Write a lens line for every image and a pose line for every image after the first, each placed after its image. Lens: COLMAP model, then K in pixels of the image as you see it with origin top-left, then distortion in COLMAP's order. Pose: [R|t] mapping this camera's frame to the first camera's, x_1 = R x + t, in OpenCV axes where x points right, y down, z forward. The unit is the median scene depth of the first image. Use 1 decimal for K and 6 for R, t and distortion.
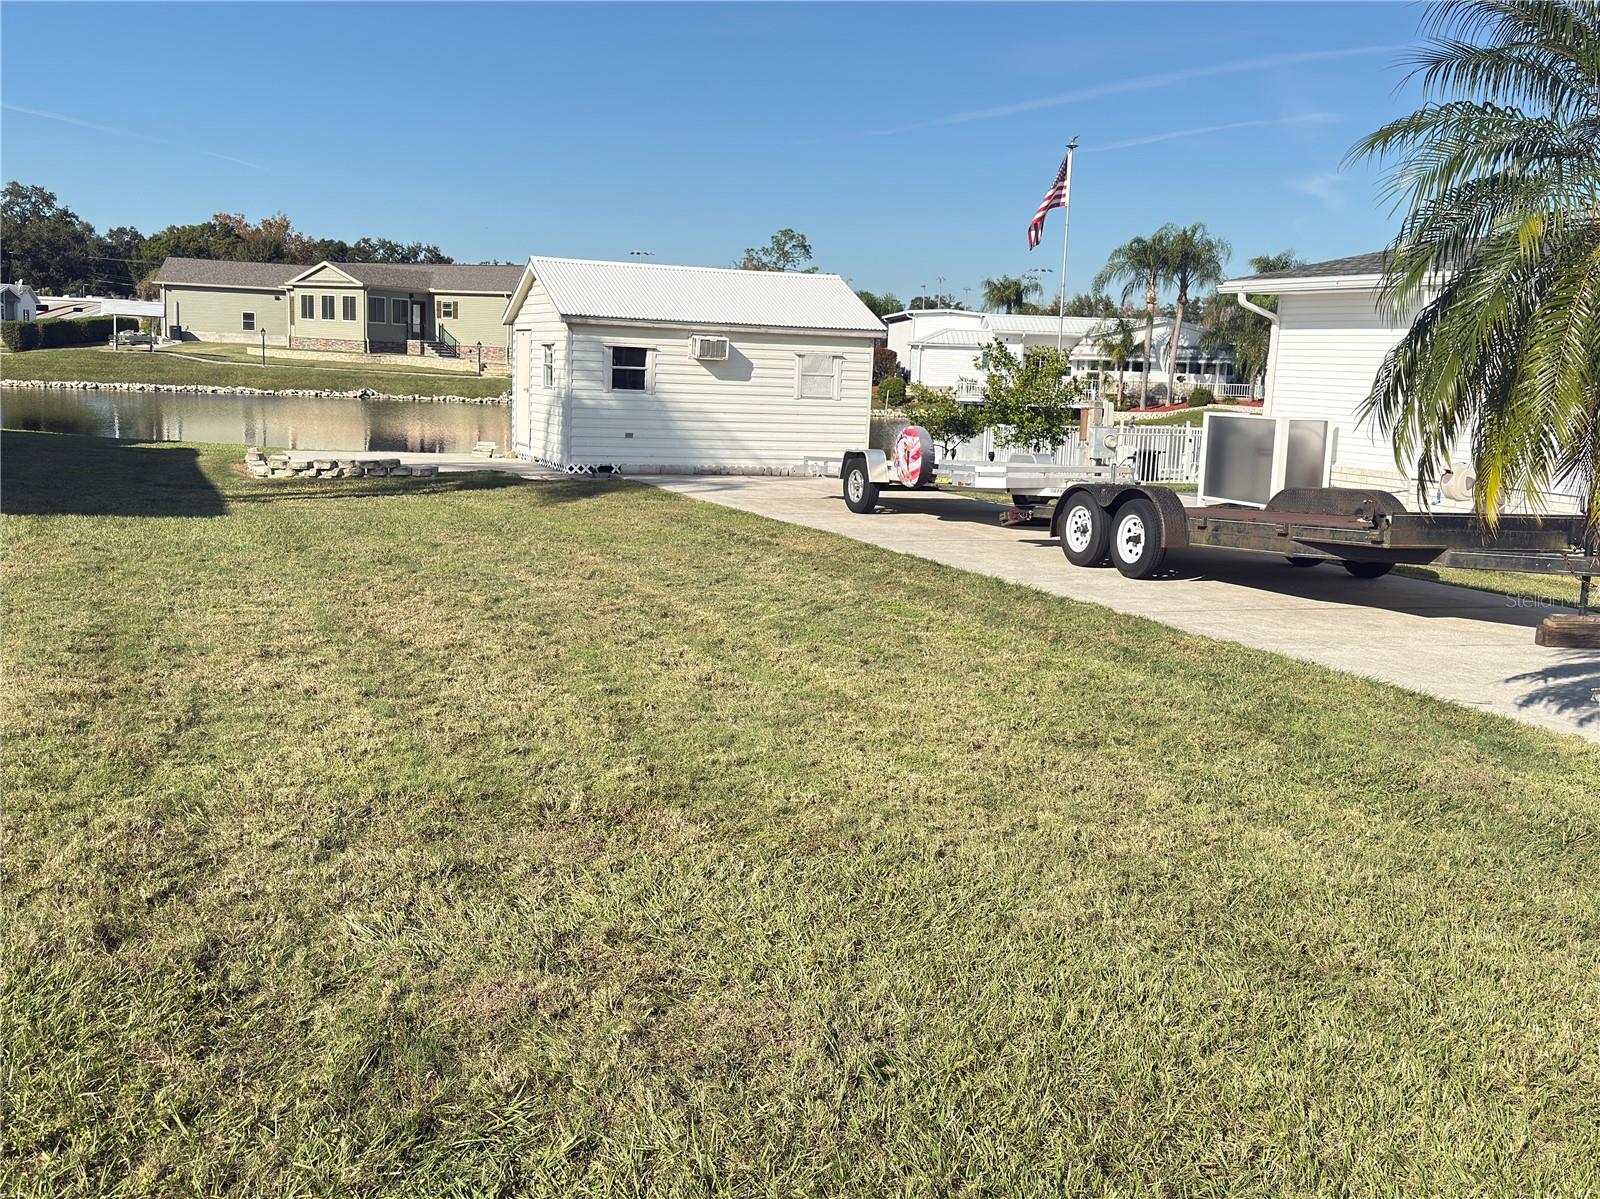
lens RADIAL K [[1657.4, 0, 791.2], [0, 1657.4, 609.3], [0, 0, 1]] dist [0.187629, -0.420409]
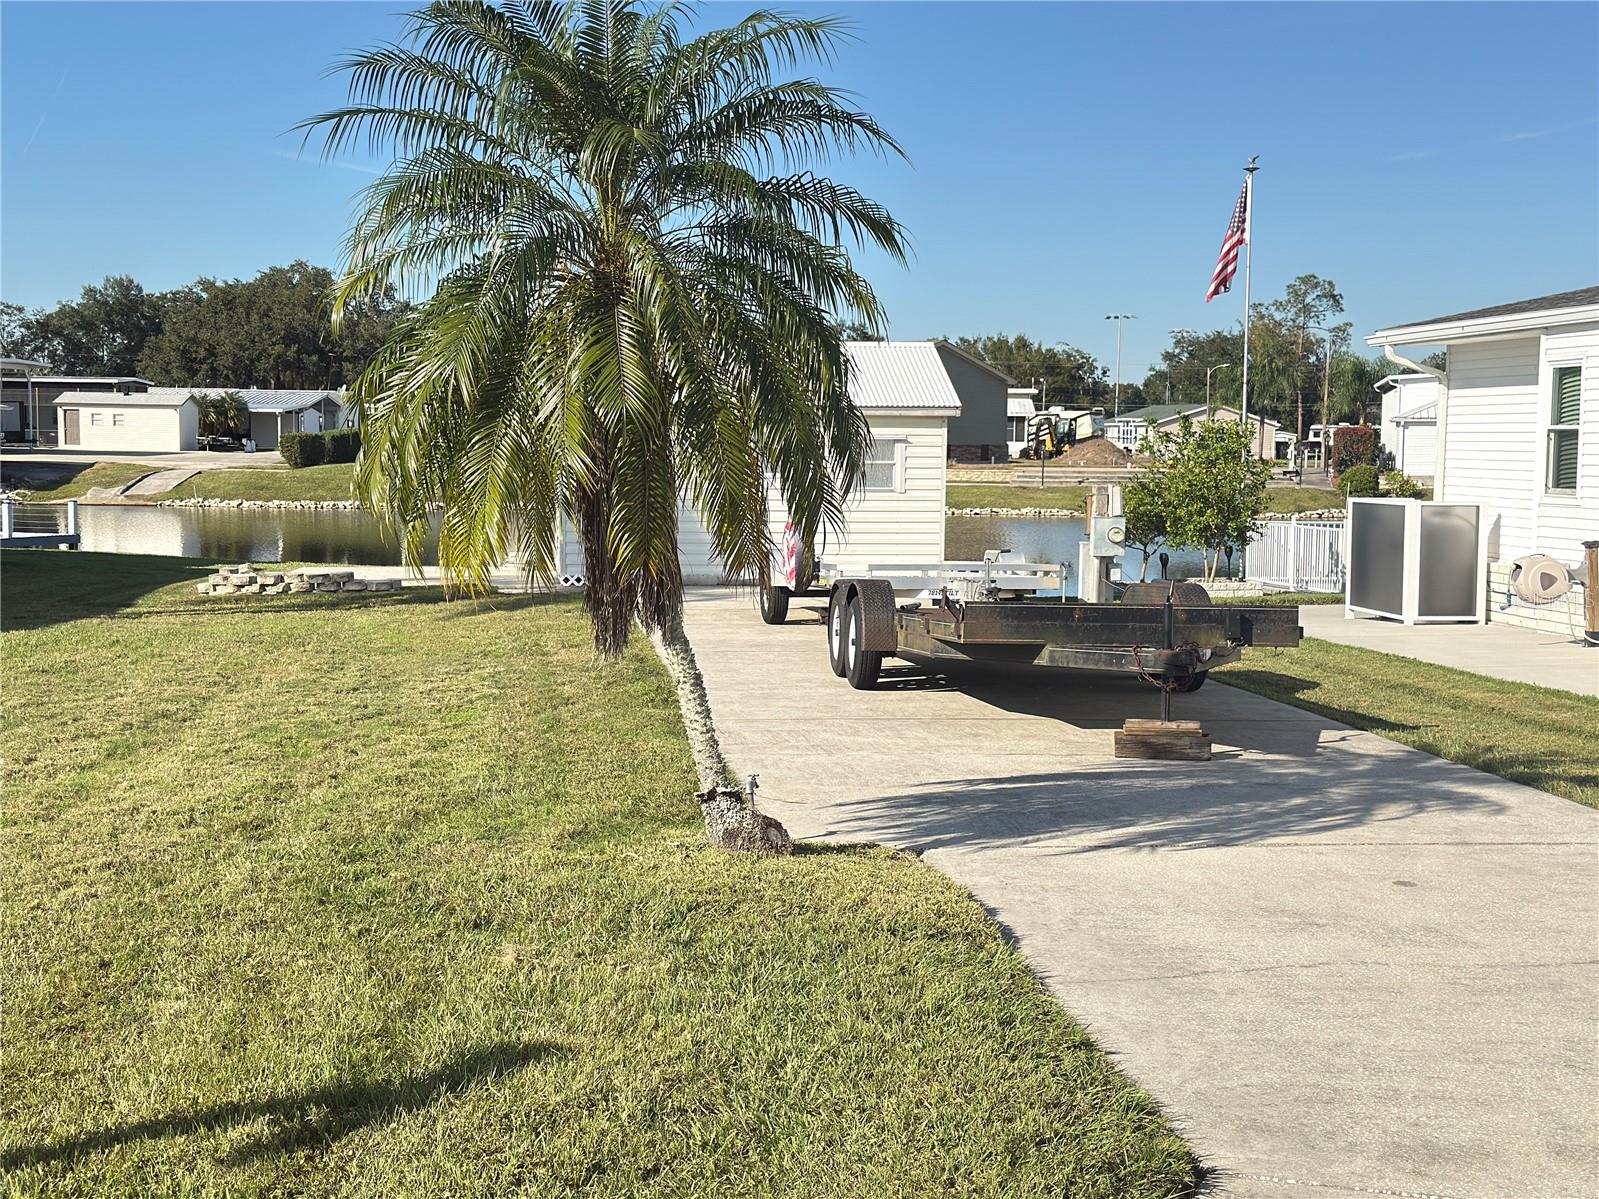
lens RADIAL K [[2189.2, 0, 794.3], [0, 2189.2, 619.5], [0, 0, 1]] dist [0.153198, -0.144799]
pose [[0.966194, -0.009462, -0.257643, 0.075007], [-0.009757, 0.997268, -0.073217, 0.004626], [0.257632, 0.073256, 0.963462, -0.013781]]
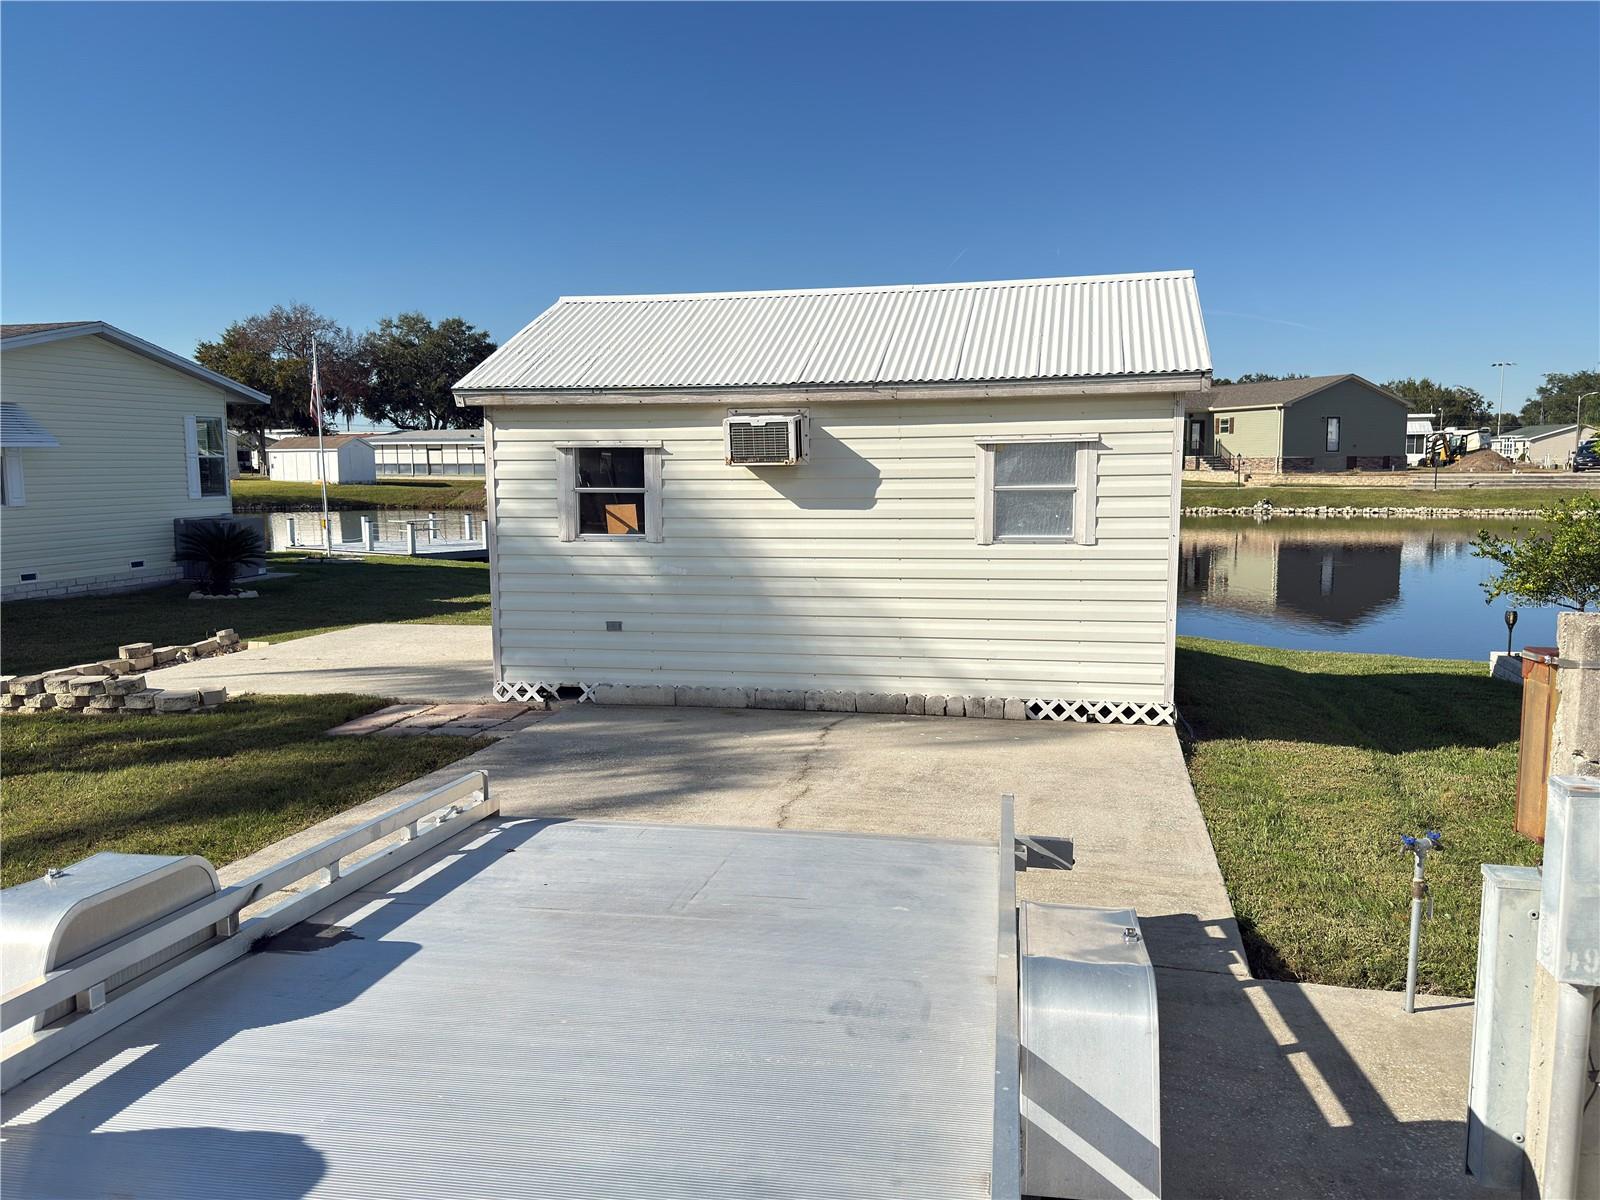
lens RADIAL K [[1265.7, 0, 811.8], [0, 1265.7, 608.0], [0, 0, 1]] dist [0.108723, -0.178516]
pose [[0.824409, 0.019021, -0.565674, 0.045735], [-0.044357, 0.998533, -0.031069, -0.028395], [0.564253, 0.050705, 0.824043, 0.203902]]
